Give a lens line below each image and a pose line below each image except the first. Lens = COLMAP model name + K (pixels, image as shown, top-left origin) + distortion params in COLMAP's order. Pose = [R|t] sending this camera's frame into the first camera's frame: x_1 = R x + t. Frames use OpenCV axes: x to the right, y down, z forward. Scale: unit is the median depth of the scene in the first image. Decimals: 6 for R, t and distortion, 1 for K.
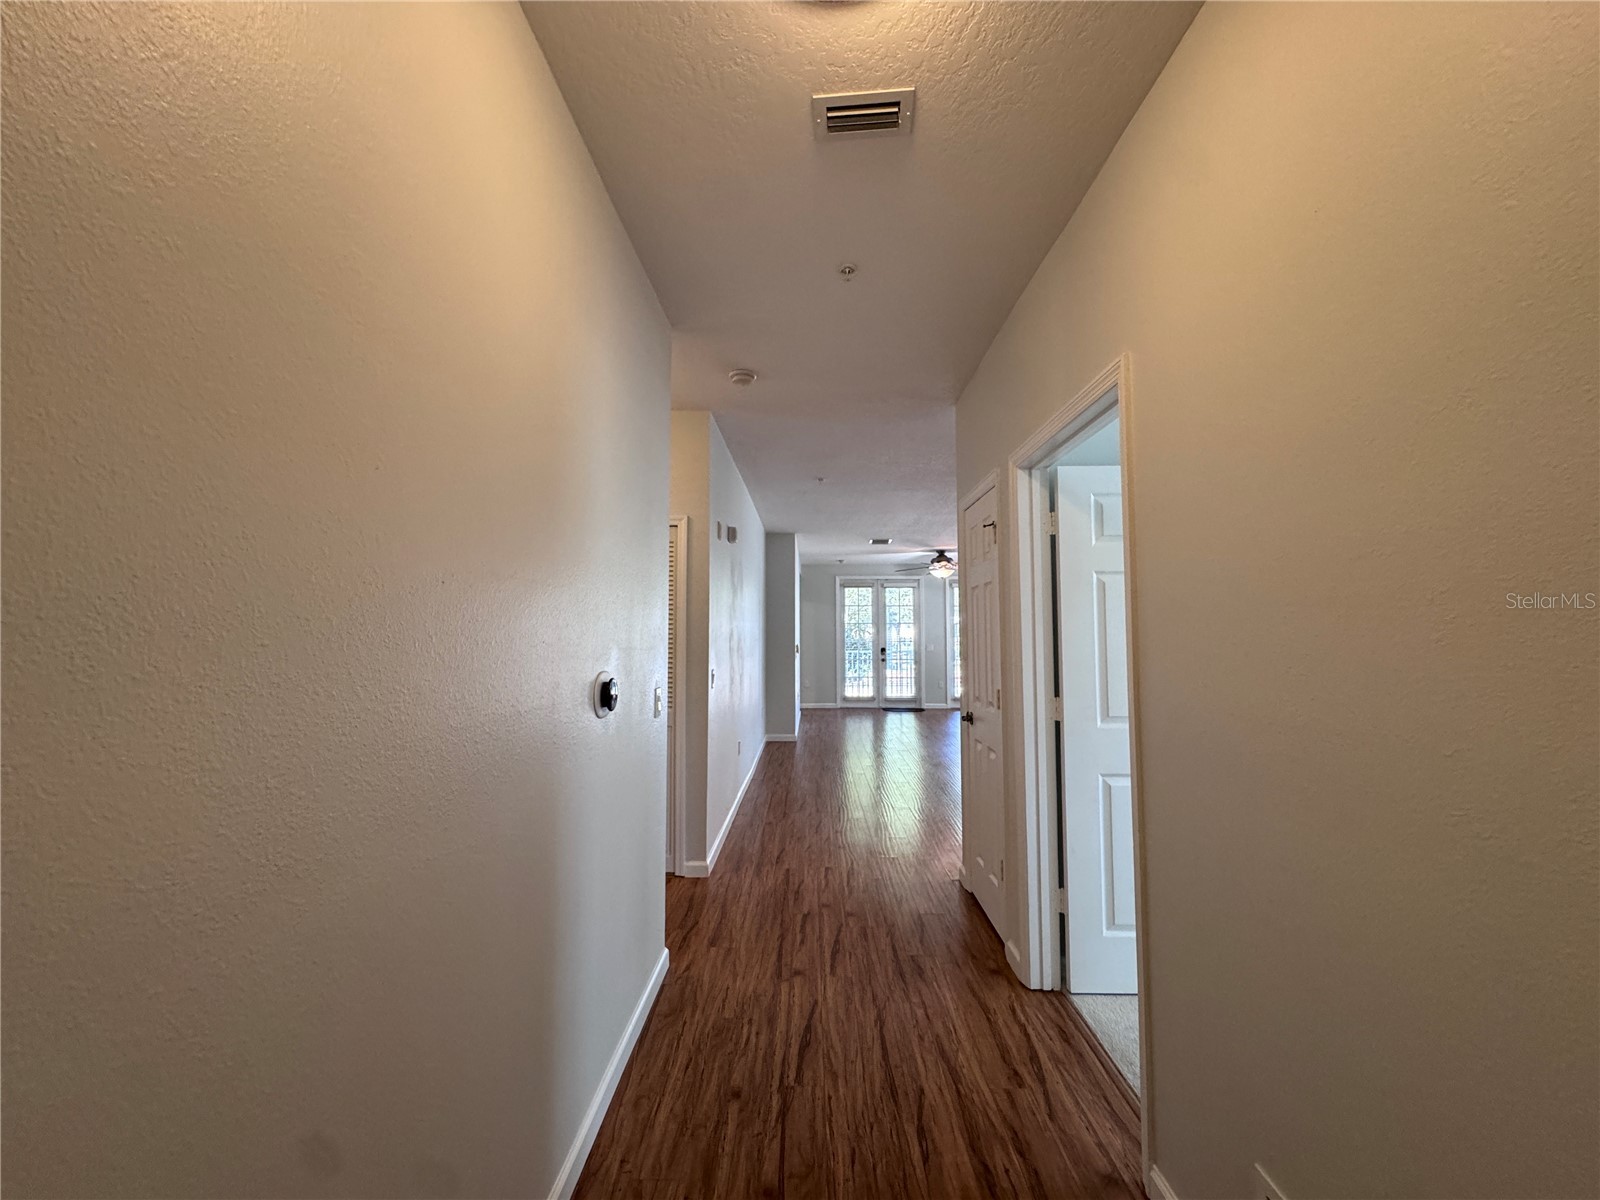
lens RADIAL K [[637.0, 0, 799.8], [0, 637.0, 594.5], [0, 0, 1]] dist [-0.003521, 0.001093]
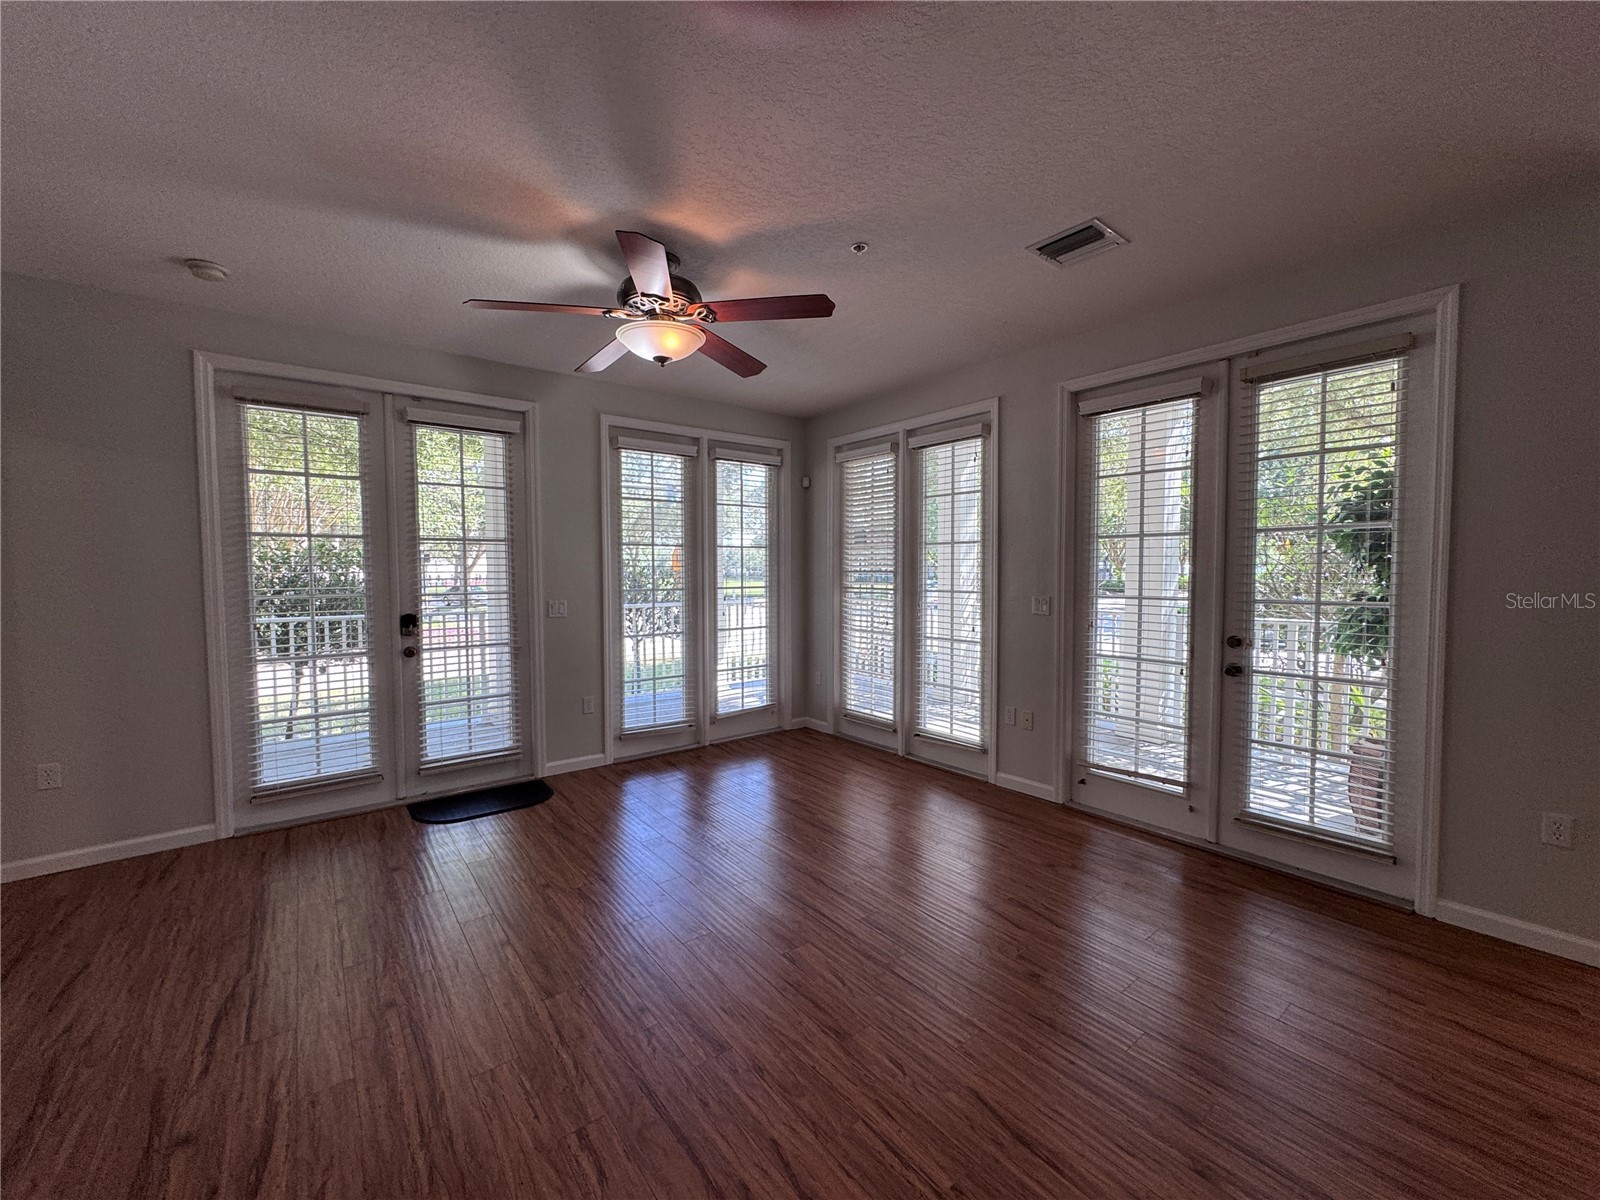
lens RADIAL K [[637.0, 0, 795.3], [0, 637.0, 596.8], [0, 0, 1]] dist [-0.003521, 0.001093]
pose [[0.774520, -0.028748, 0.631895, 0.096601], [-0.036753, 0.995234, 0.090327, 0.047480], [-0.631480, -0.093184, 0.769772, 0.763205]]
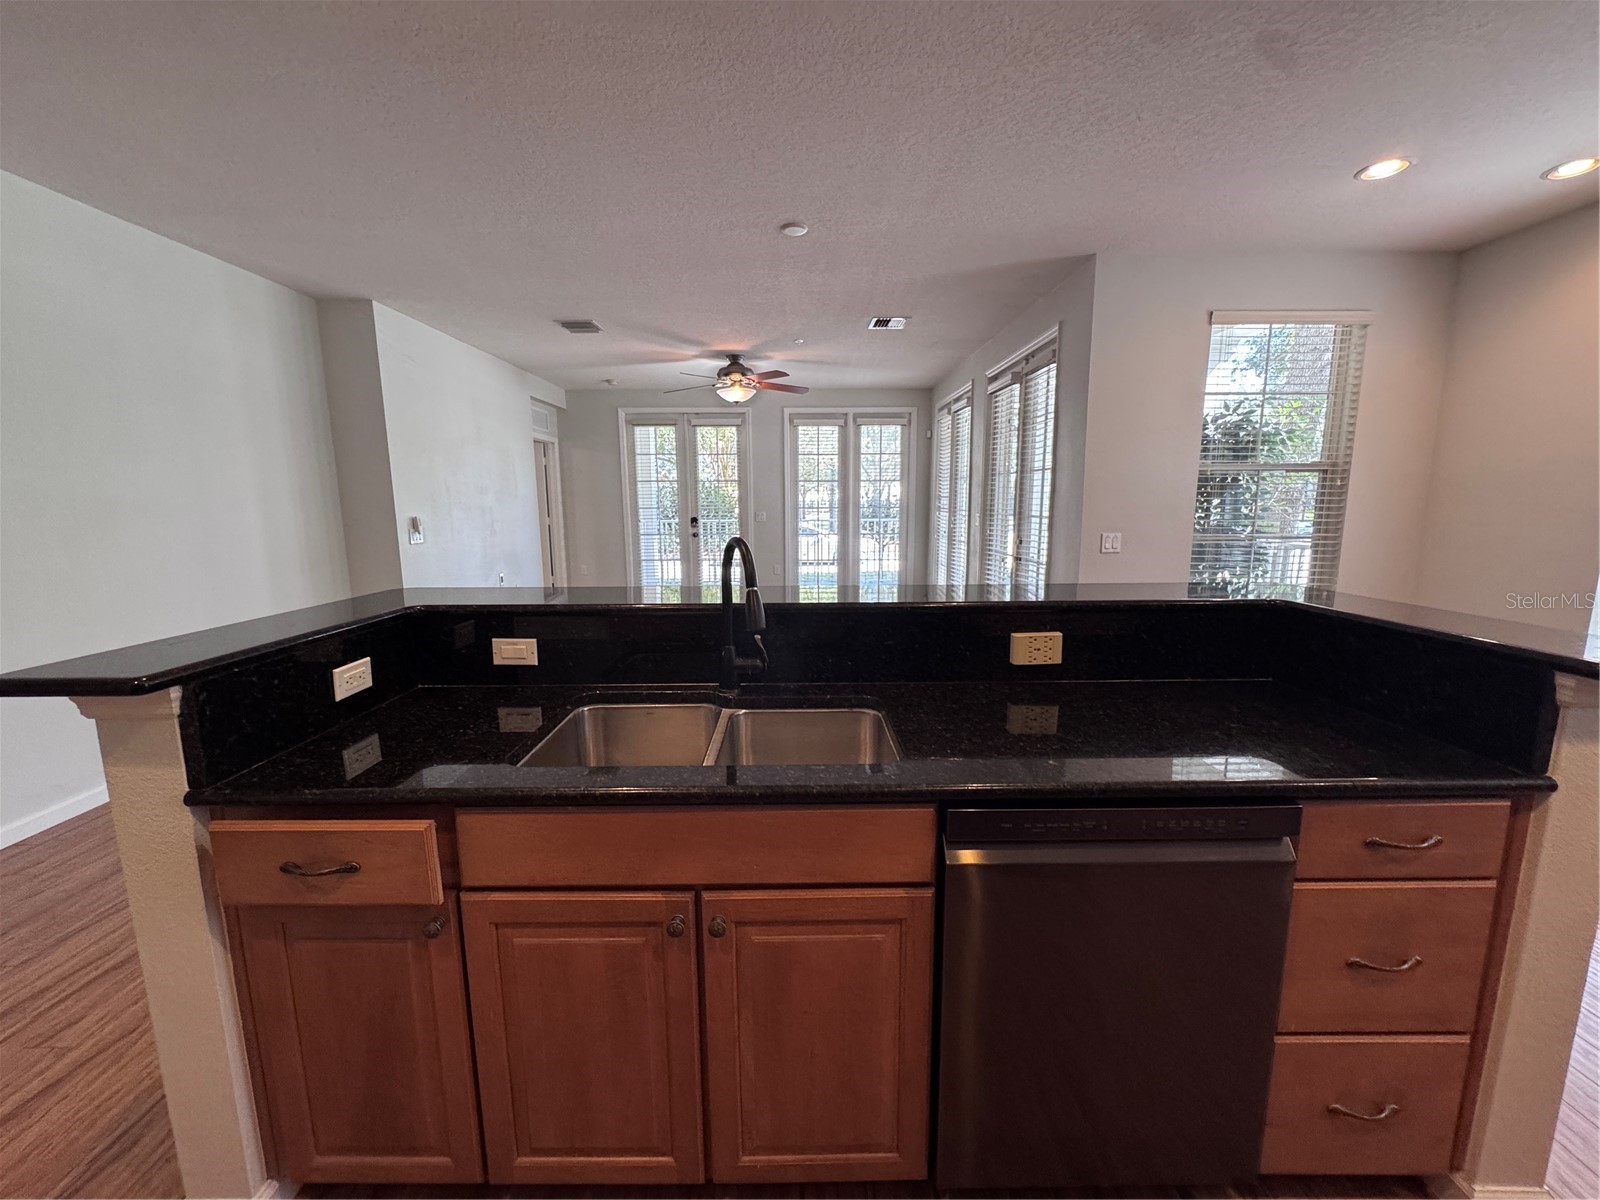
lens RADIAL K [[637.0, 0, 804.2], [0, 637.0, 599.1], [0, 0, 1]] dist [-0.003521, 0.001093]
pose [[0.999441, -0.009591, 0.032031, 0.272905], [0.002299, 0.975423, 0.220330, 0.023562], [-0.033357, -0.220133, 0.974899, 0.371328]]
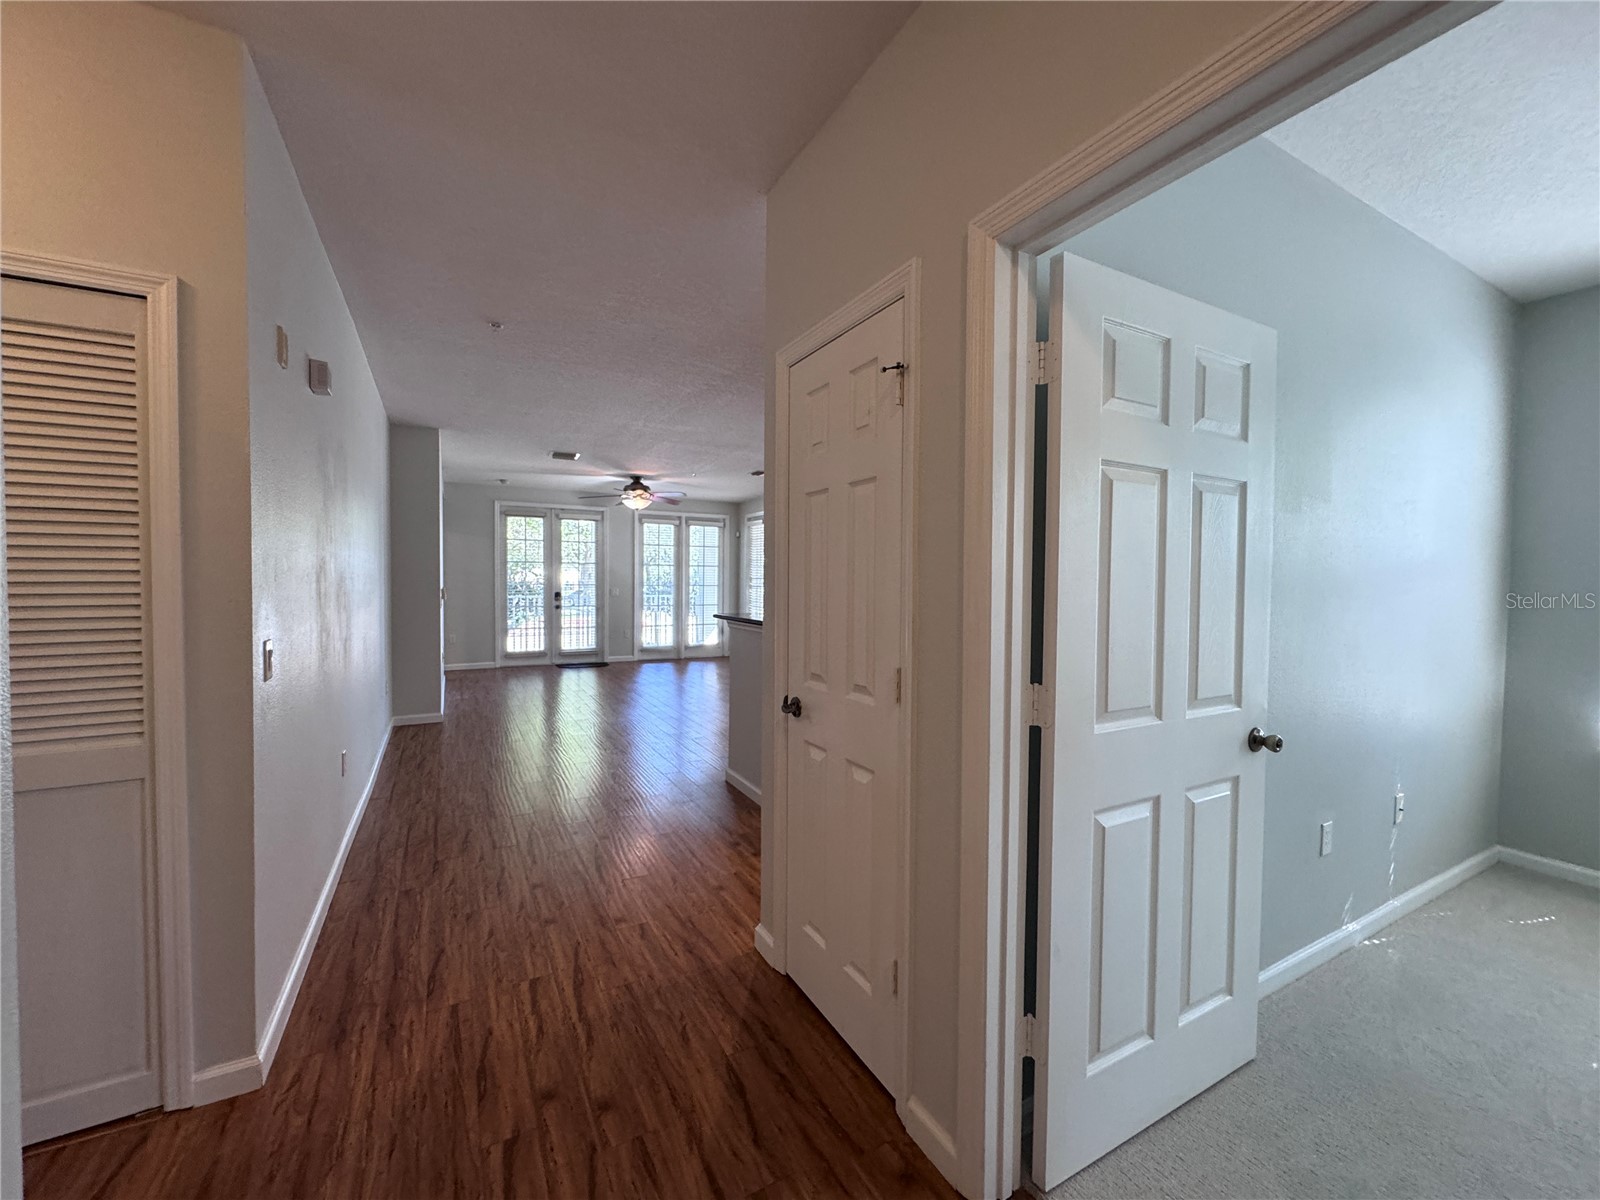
lens RADIAL K [[637.0, 0, 797.2], [0, 637.0, 597.4], [0, 0, 1]] dist [-0.003521, 0.001093]
pose [[0.867291, -0.004678, 0.497779, -0.012528], [-0.041378, 0.995818, 0.081451, 0.012735], [-0.496078, -0.091239, 0.863471, 0.160334]]
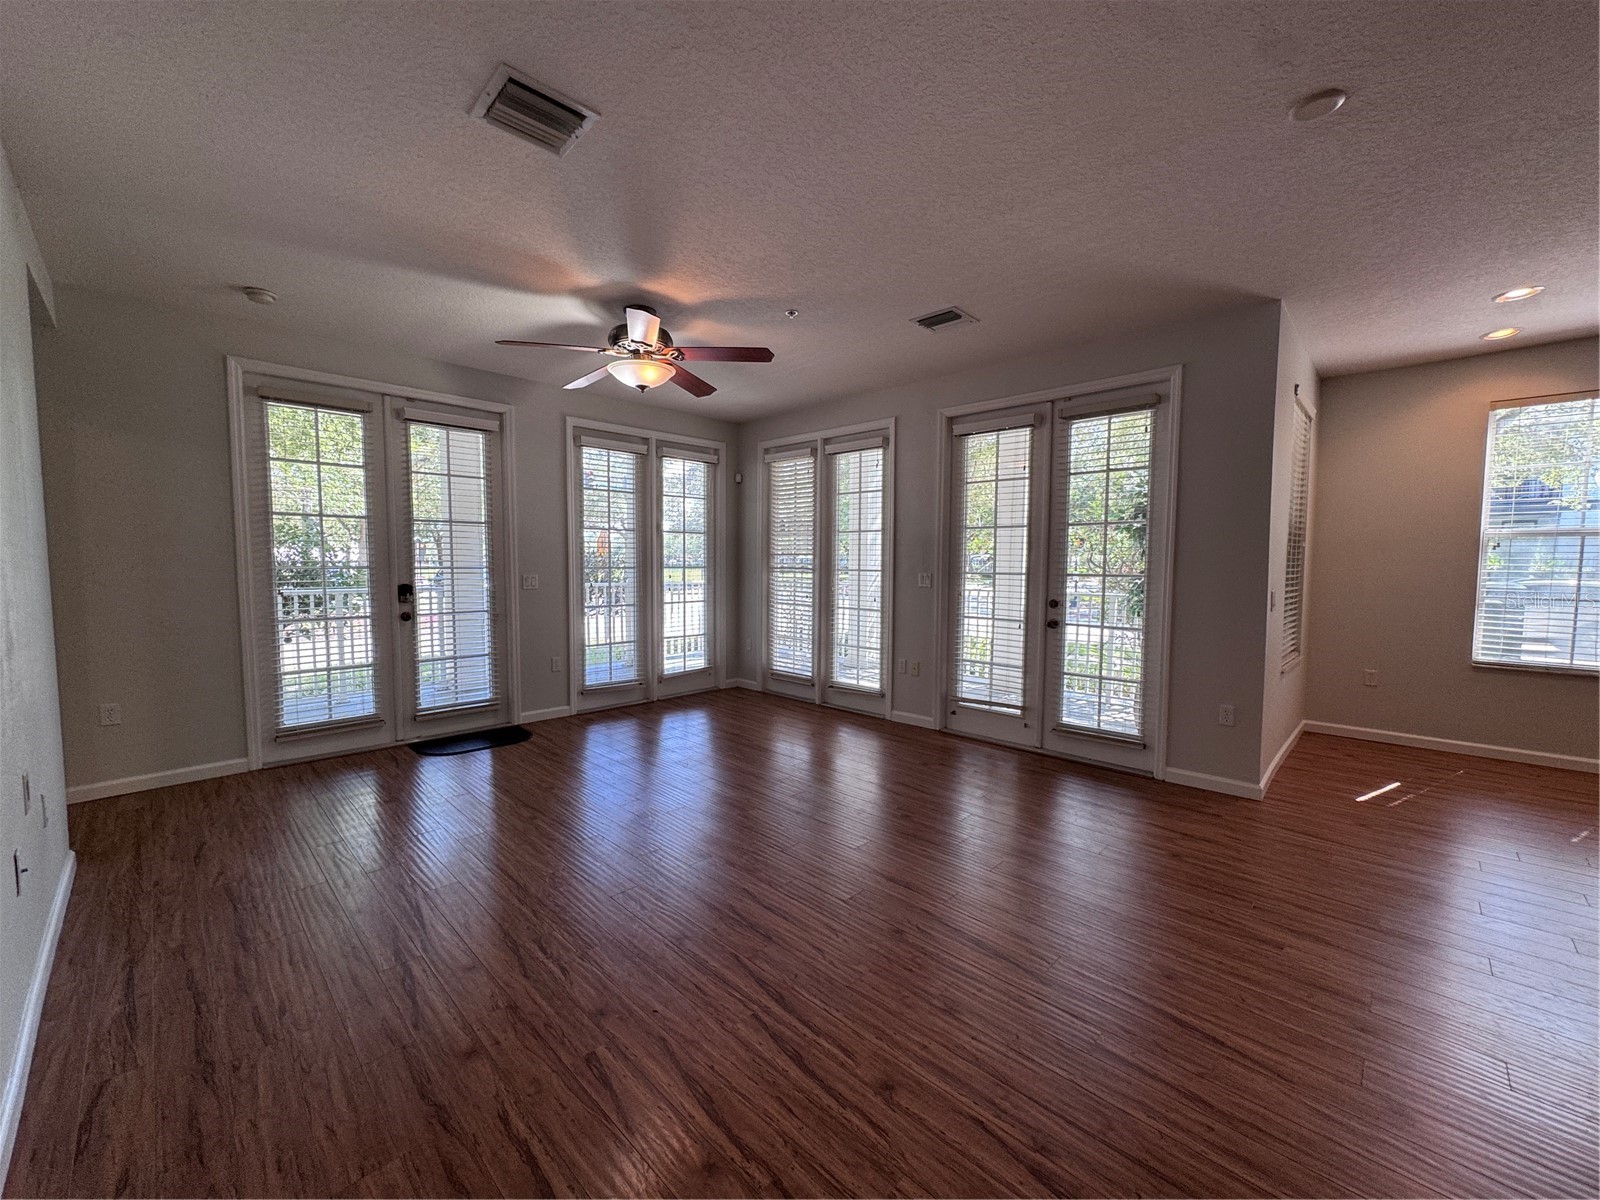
lens RADIAL K [[637.0, 0, 794.6], [0, 637.0, 600.8], [0, 0, 1]] dist [-0.003521, 0.001093]
pose [[0.684383, -0.041350, 0.727950, 0.018533], [-0.052284, 0.993037, 0.105563, 0.050857], [-0.727246, -0.110306, 0.677456, 0.698151]]
